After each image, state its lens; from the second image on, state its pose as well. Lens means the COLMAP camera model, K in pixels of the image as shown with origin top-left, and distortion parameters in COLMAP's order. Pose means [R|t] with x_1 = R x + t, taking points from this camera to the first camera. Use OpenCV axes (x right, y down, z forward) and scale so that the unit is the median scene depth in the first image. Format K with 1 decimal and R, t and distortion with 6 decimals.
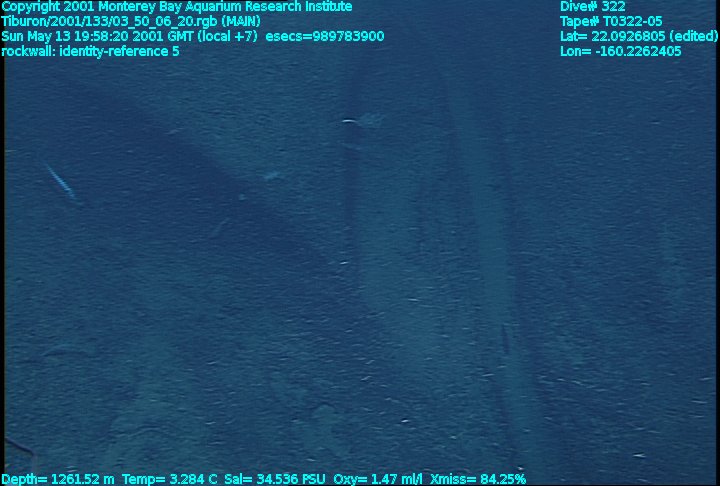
lens RADIAL K [[638.8, 0, 360.0], [0, 638.8, 243.0], [0, 0, 1]] dist [-0.002551, 0.015846]
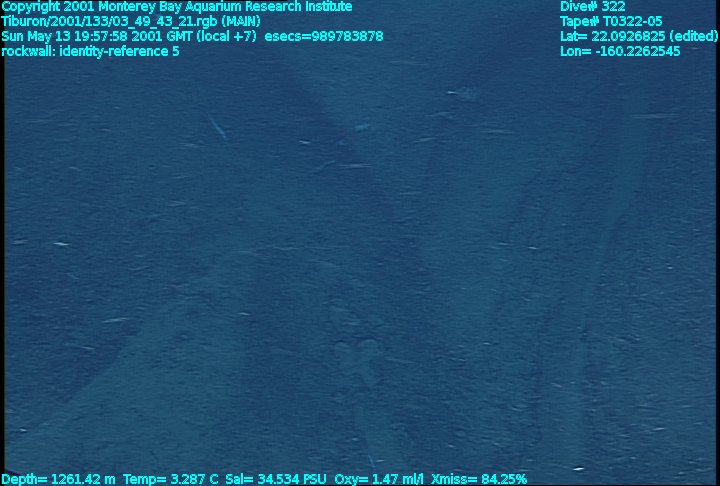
lens RADIAL K [[638.8, 0, 360.0], [0, 638.8, 243.0], [0, 0, 1]] dist [-0.002551, 0.015846]
pose [[0.894916, 0.223892, -0.386002, 0.318032], [-0.220228, 0.973934, 0.054327, 0.033104], [0.388104, 0.036390, 0.920897, -0.045062]]
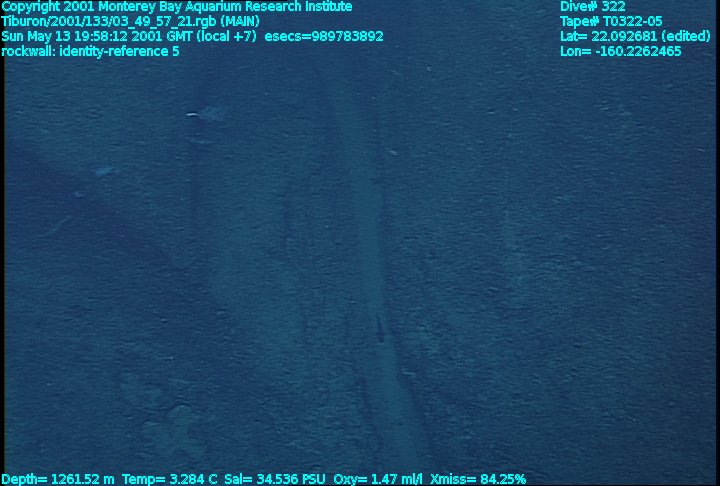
lens RADIAL K [[638.8, 0, 360.0], [0, 638.8, 243.0], [0, 0, 1]] dist [-0.002551, 0.015846]
pose [[0.996978, -0.025208, 0.073478, 0.160842], [0.025429, 0.999674, -0.002070, 0.014928], [-0.073402, 0.003933, 0.997295, 0.001794]]
